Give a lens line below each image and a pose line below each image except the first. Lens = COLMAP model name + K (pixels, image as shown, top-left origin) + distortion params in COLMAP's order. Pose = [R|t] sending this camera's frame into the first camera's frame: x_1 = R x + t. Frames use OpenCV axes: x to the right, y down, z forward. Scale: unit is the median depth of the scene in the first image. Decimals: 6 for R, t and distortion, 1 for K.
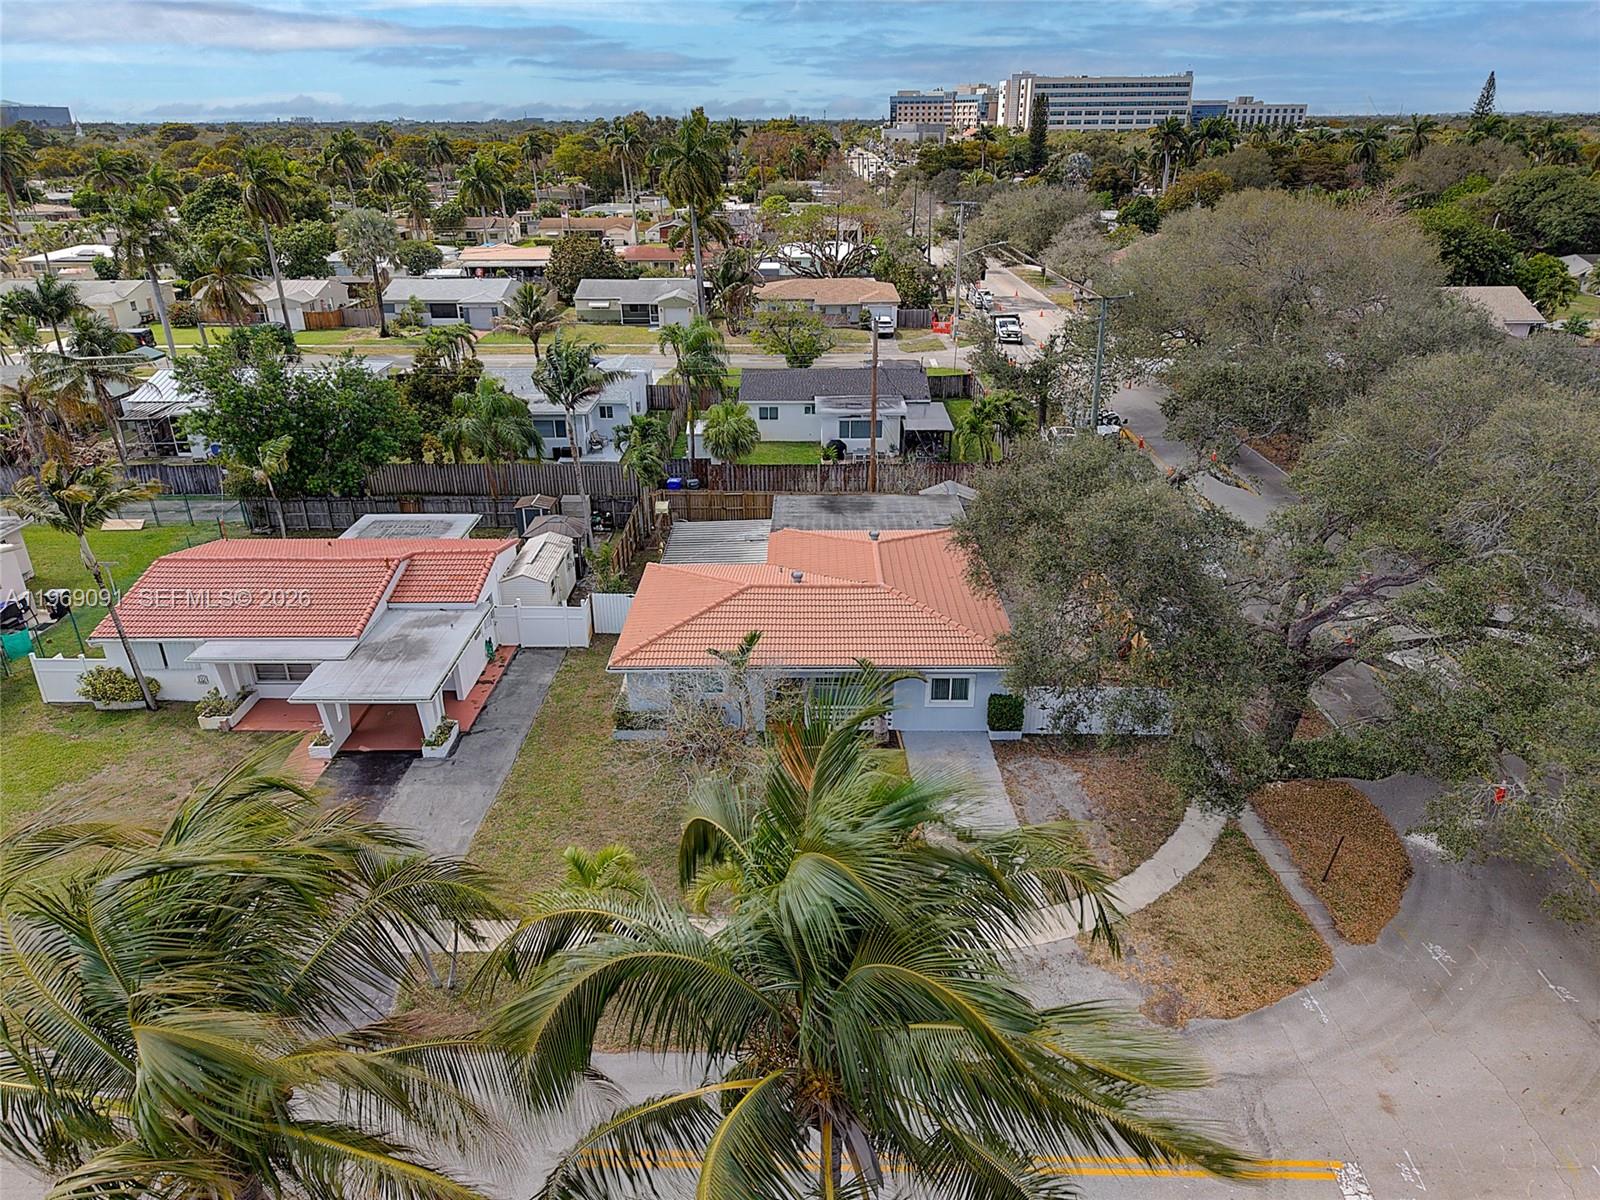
lens RADIAL K [[1069.3, 0, 800.0], [0, 1069.3, 600.0], [0, 0, 1]] dist [0.004196, -0.001762]
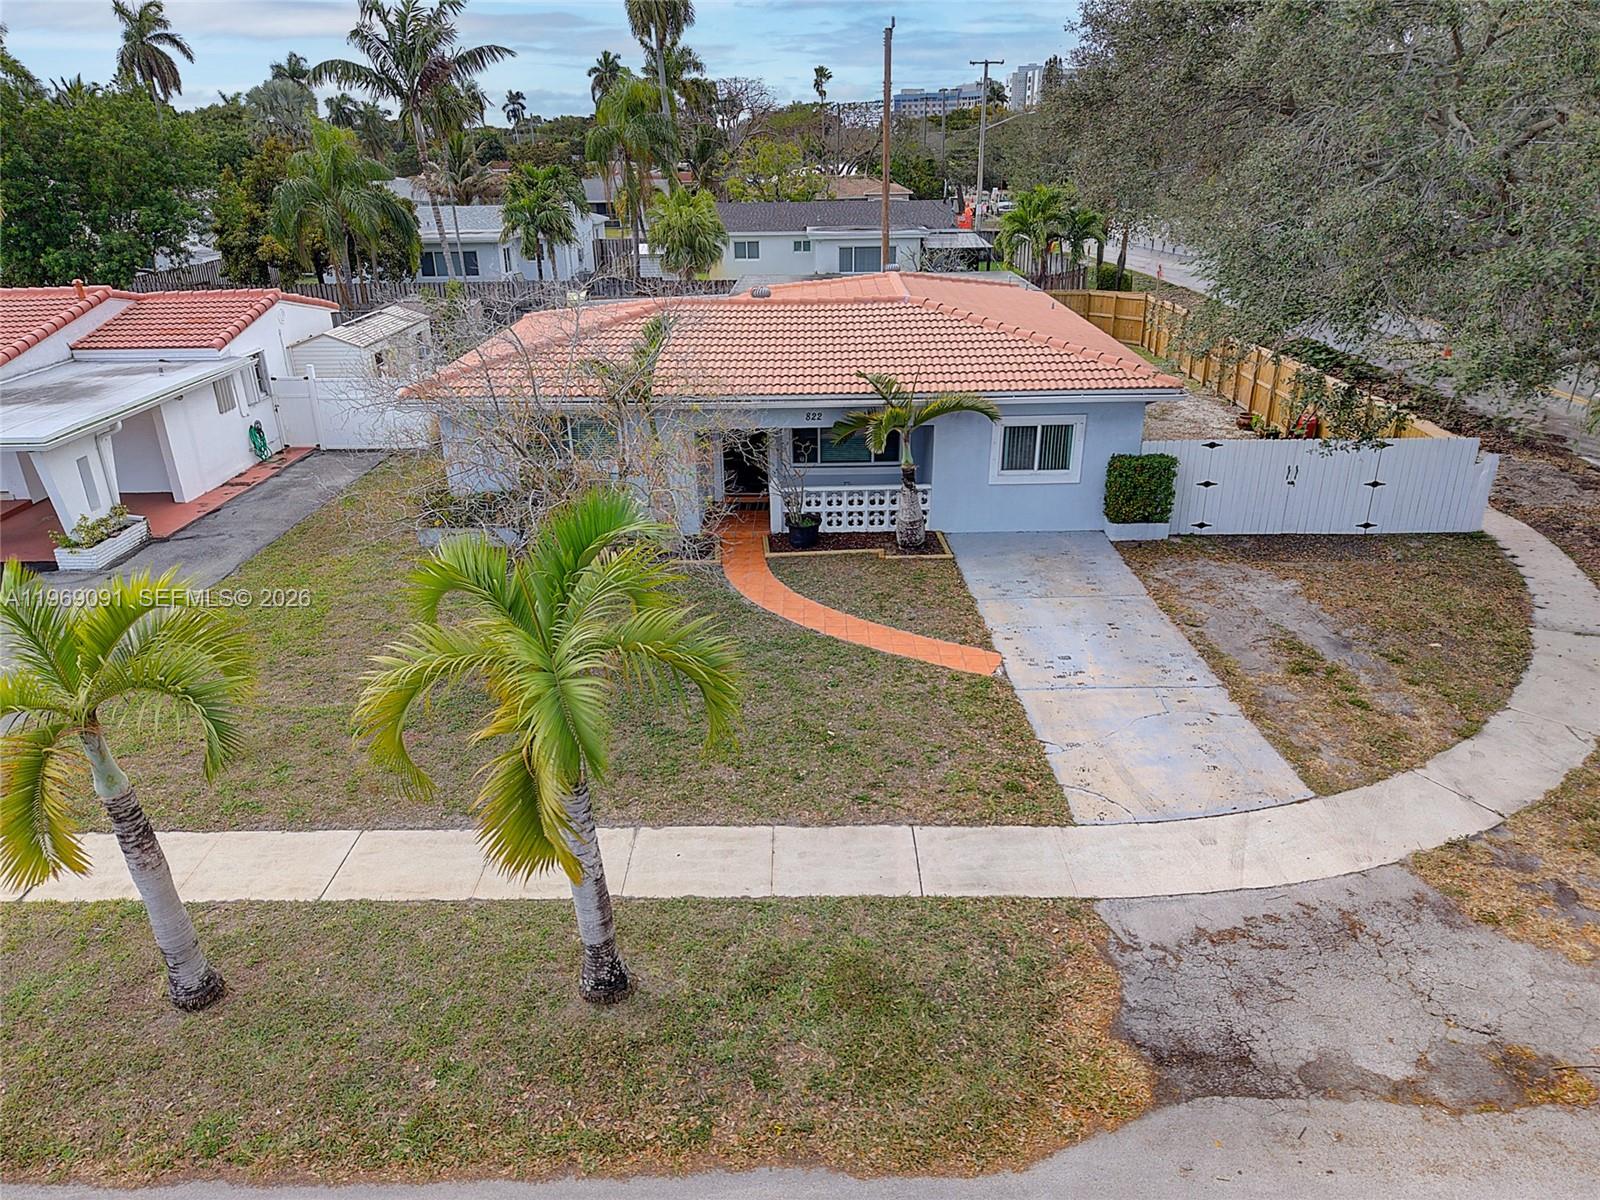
lens RADIAL K [[1069.3, 0, 800.0], [0, 1069.3, 600.0], [0, 0, 1]] dist [0.004196, -0.001762]
pose [[0.999932, -0.009151, -0.007260, 0.022663], [0.009025, 0.999811, -0.017209, 0.169748], [0.007416, 0.017143, 0.999826, 0.454108]]
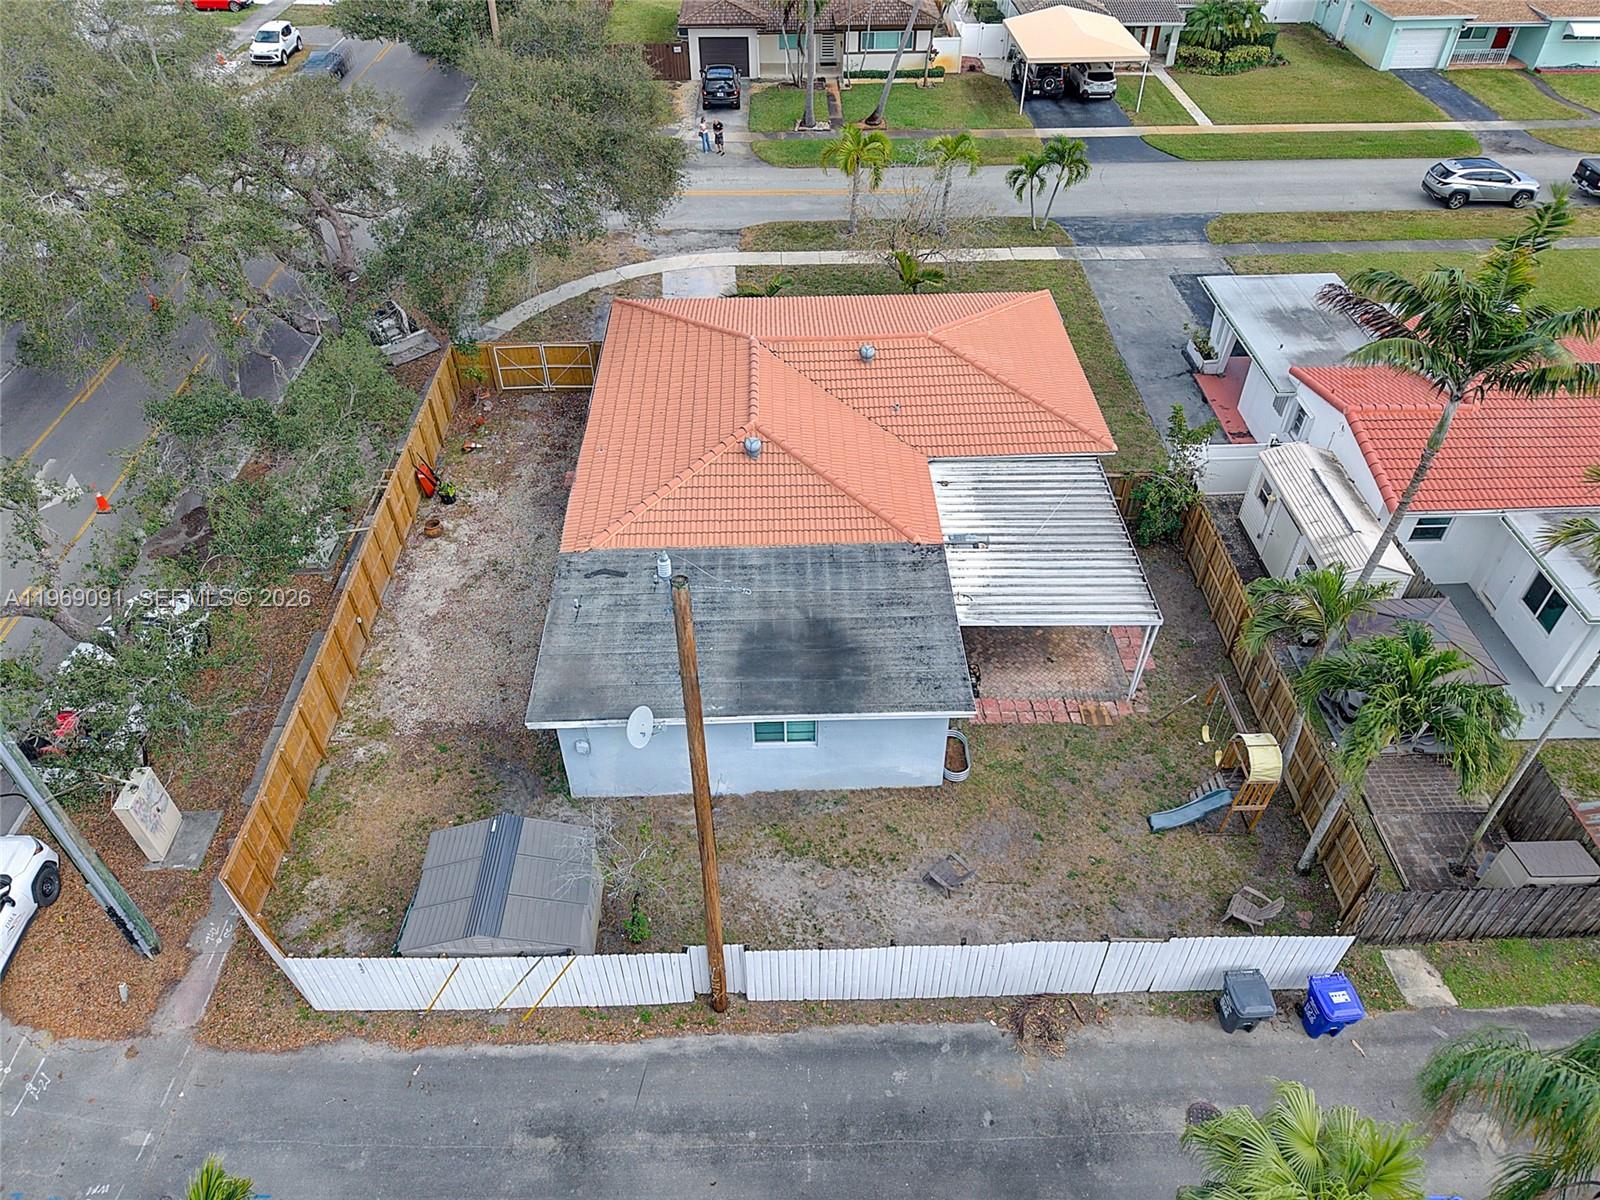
lens RADIAL K [[1069.3, 0, 800.0], [0, 1069.3, 600.0], [0, 0, 1]] dist [0.004196, -0.001762]
pose [[-0.999127, 0.036782, -0.019831, 0.072104], [-0.003370, 0.402110, 0.915585, -0.699876], [0.041651, 0.914852, -0.401635, 1.606806]]
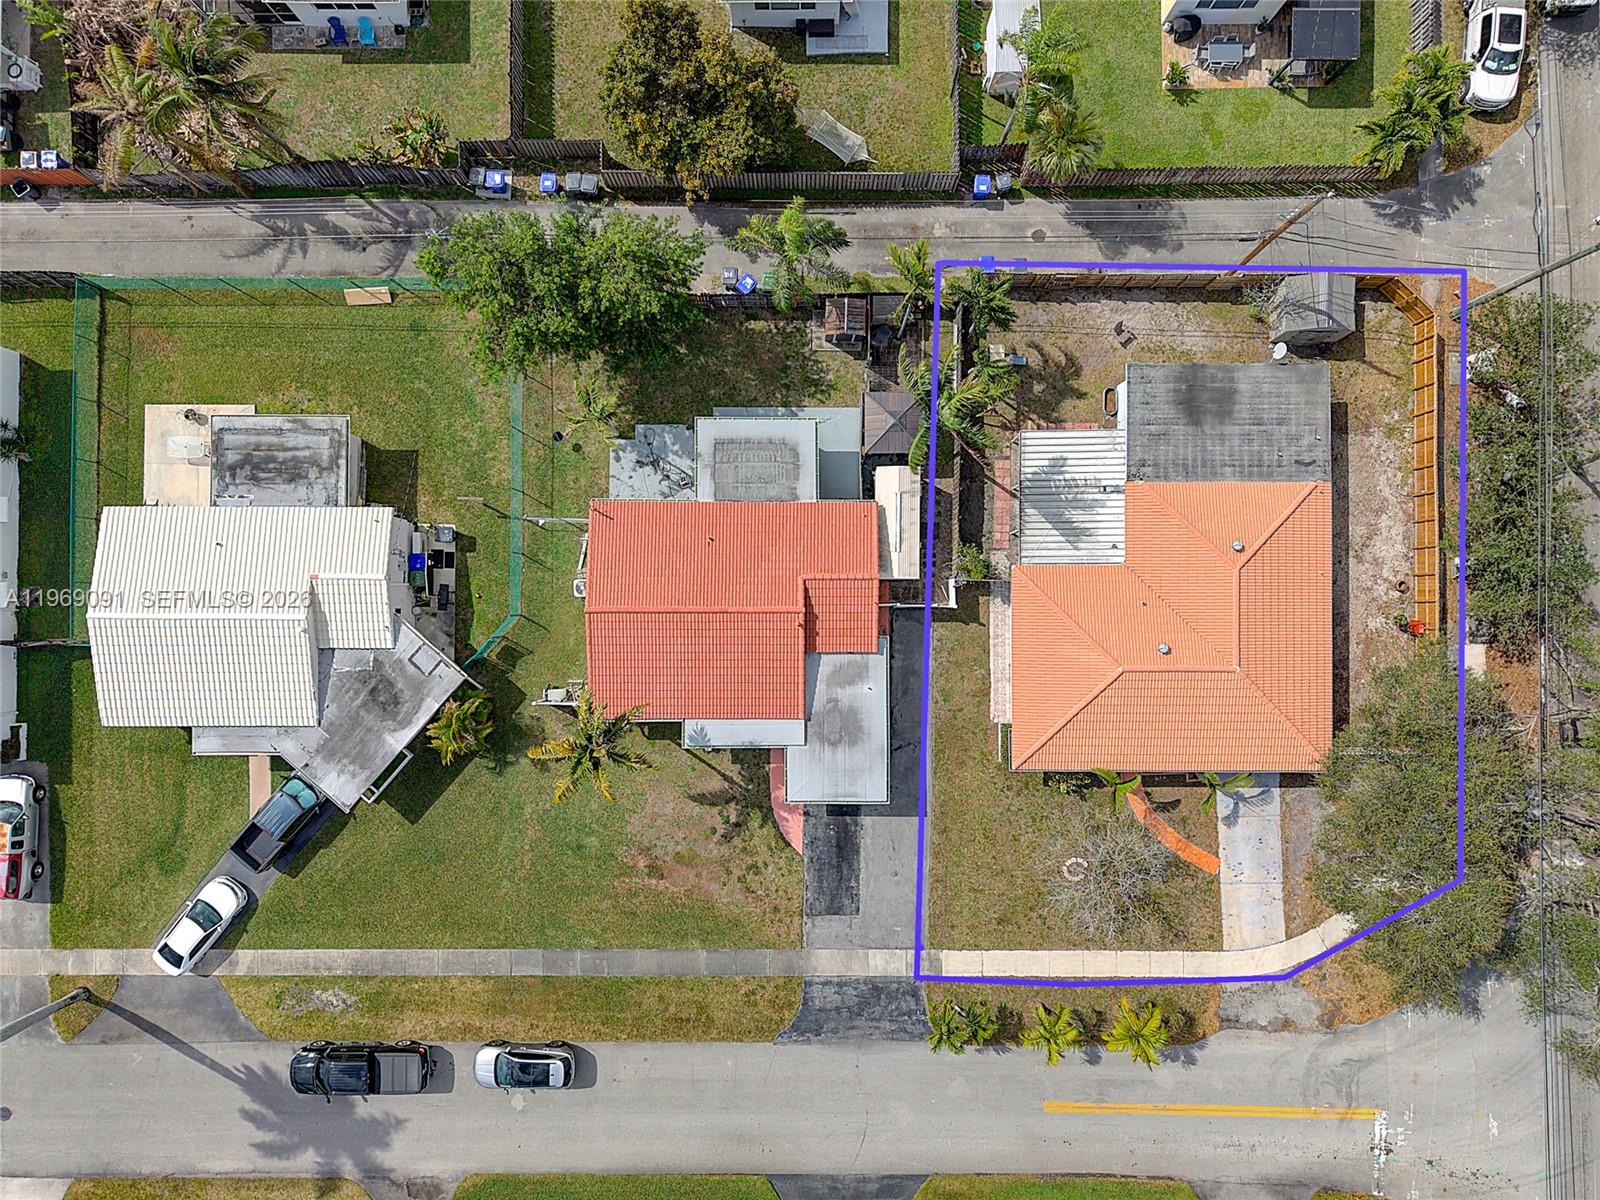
lens RADIAL K [[1069.3, 0, 800.0], [0, 1069.3, 600.0], [0, 0, 1]] dist [0.004196, -0.001762]
pose [[0.999946, -0.008006, 0.006655, -0.444636], [-0.002680, 0.419789, 0.907618, -1.203410], [-0.010060, -0.907587, 0.419745, 0.626795]]
